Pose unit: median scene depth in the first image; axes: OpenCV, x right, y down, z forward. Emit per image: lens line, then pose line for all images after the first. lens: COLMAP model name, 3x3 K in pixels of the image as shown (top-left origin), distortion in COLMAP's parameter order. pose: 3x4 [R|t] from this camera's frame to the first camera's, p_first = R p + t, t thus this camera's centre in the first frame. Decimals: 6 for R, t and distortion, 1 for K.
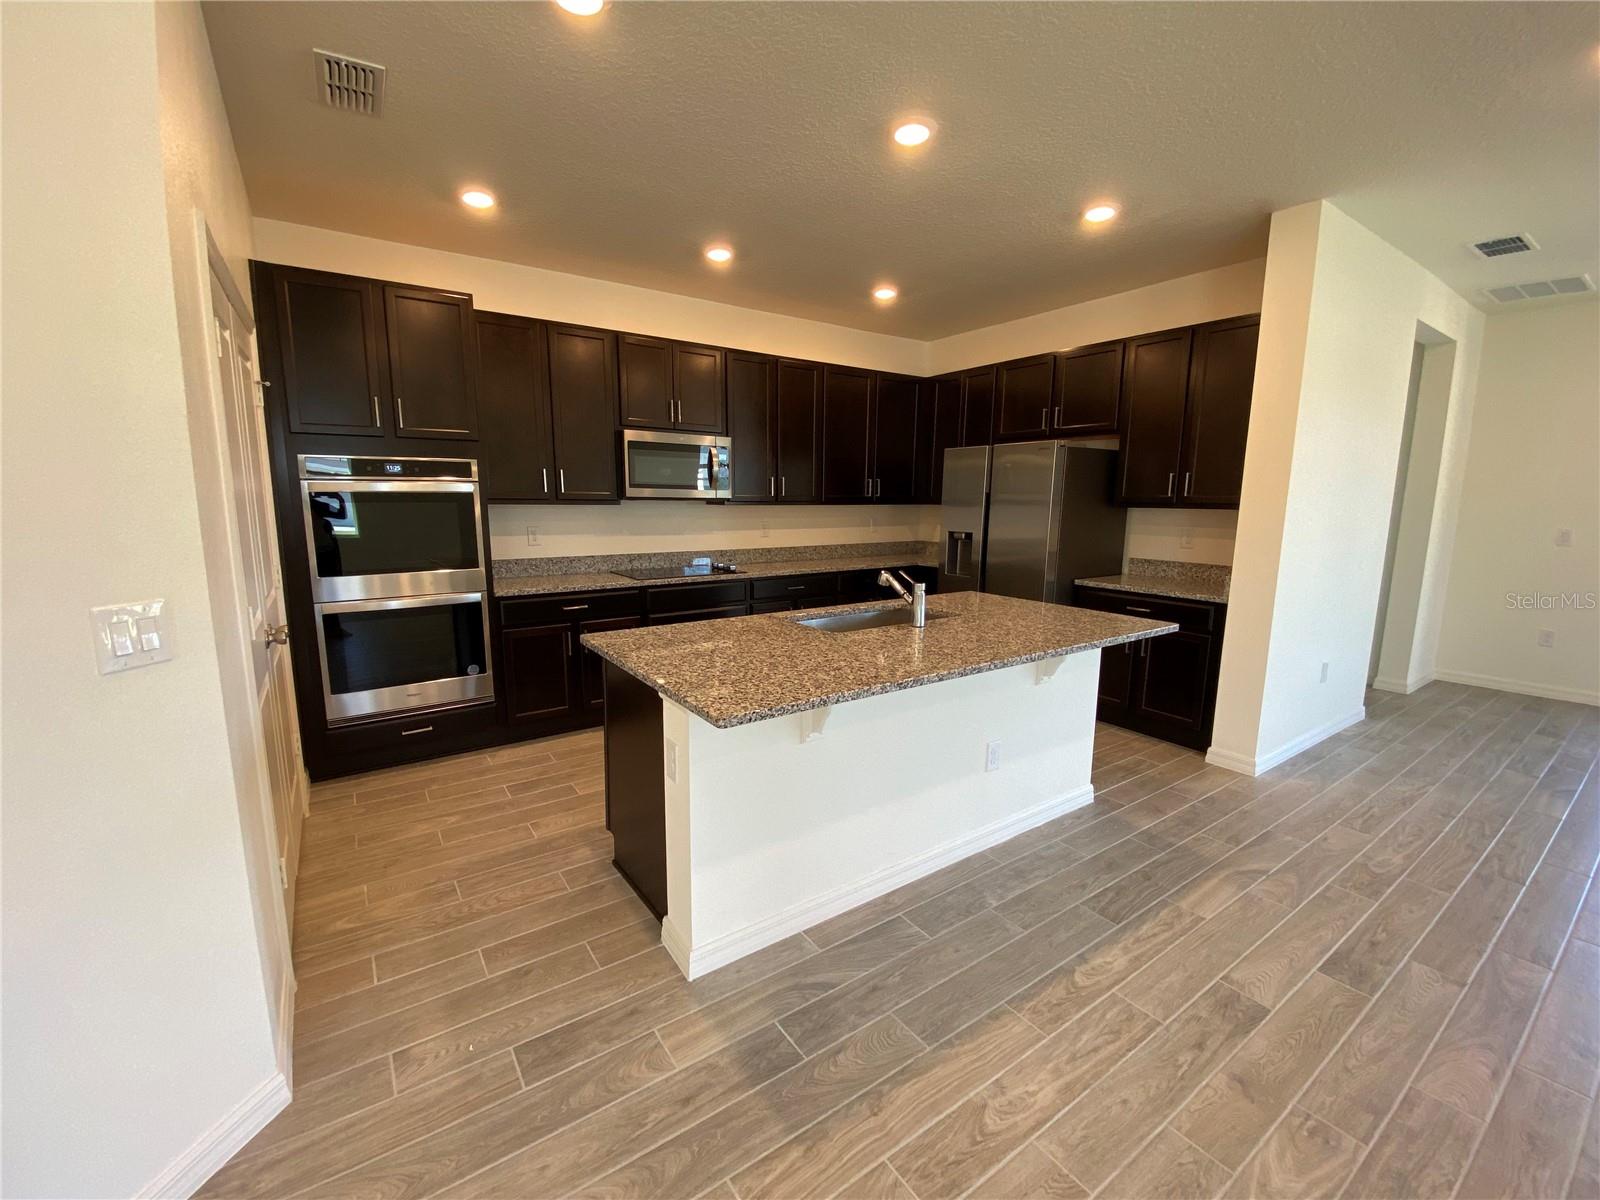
lens RADIAL K [[656.4, 0, 800.0], [0, 656.4, 600.0], [0, 0, 1]] dist [0.042997, -0.031526]
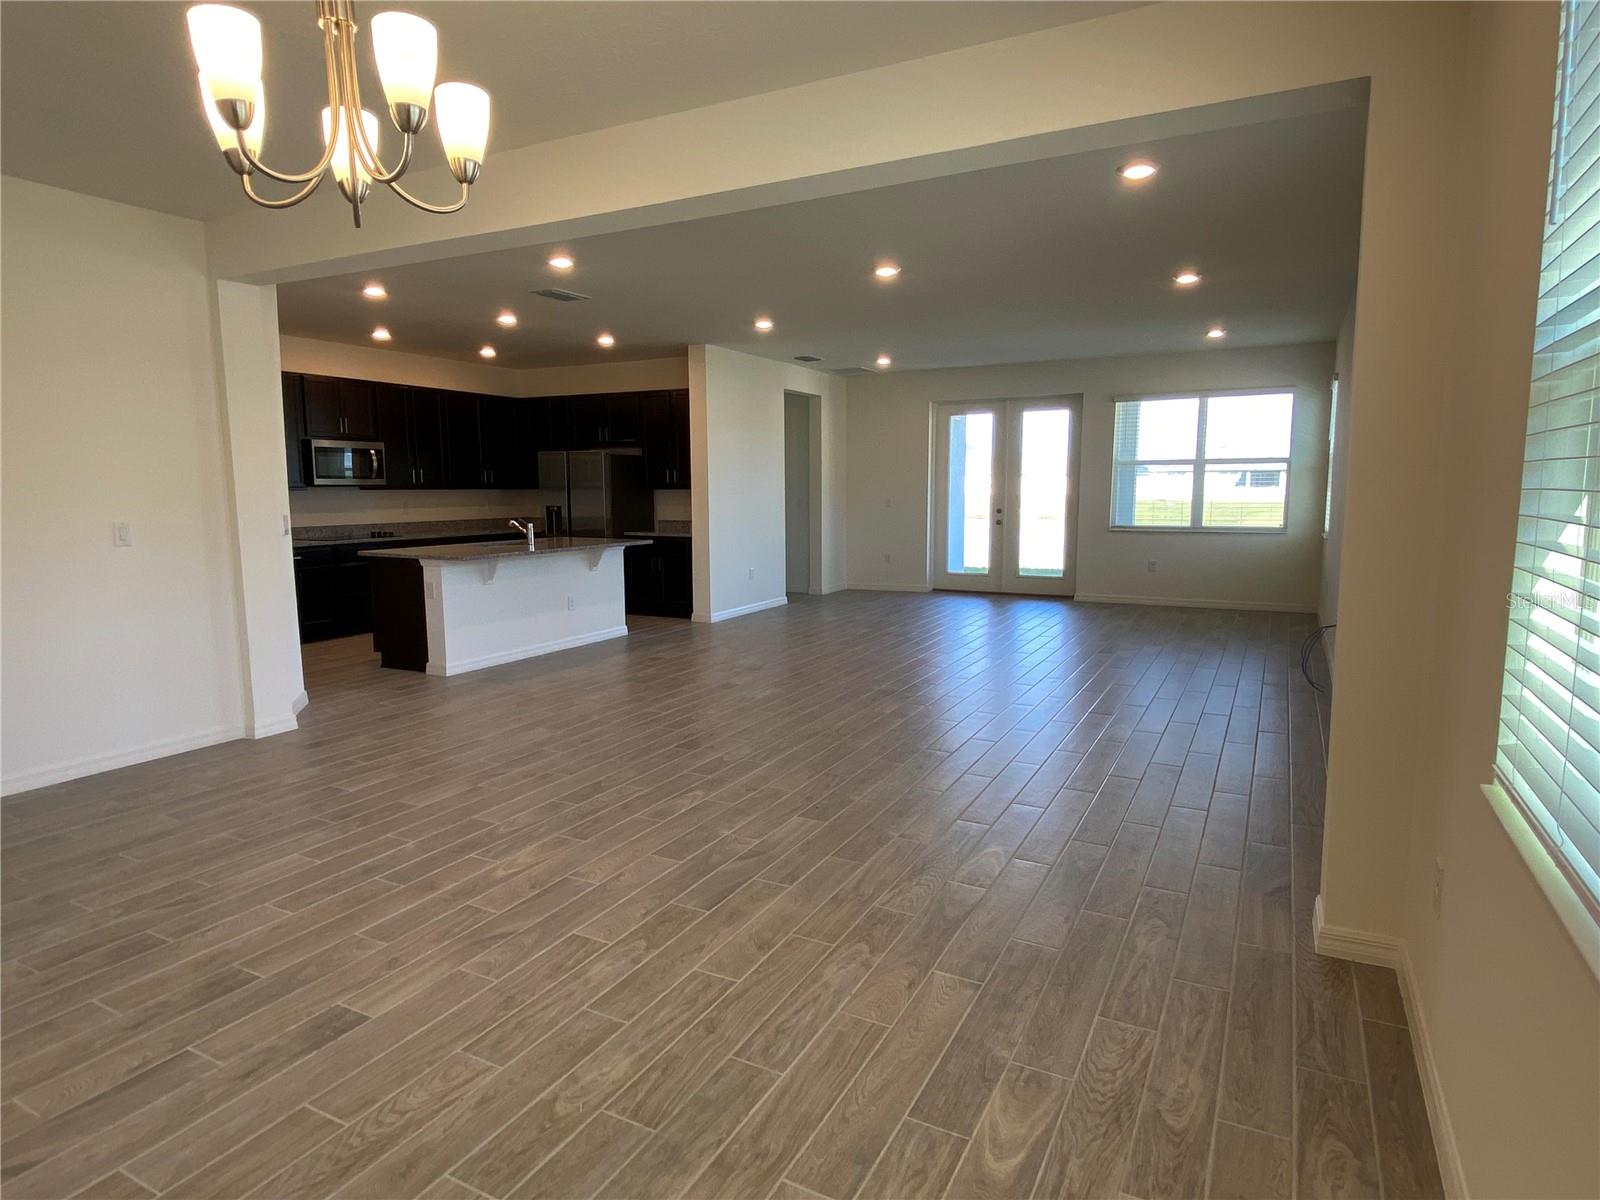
lens RADIAL K [[908.3, 0, 805.0], [0, 908.3, 597.1], [0, 0, 1]] dist [0.050952, -0.052807]
pose [[0.883830, -0.068220, 0.462808, -0.275016], [0.083149, 0.996466, -0.011907, 0.213880], [-0.460360, 0.049006, 0.886379, -1.339497]]
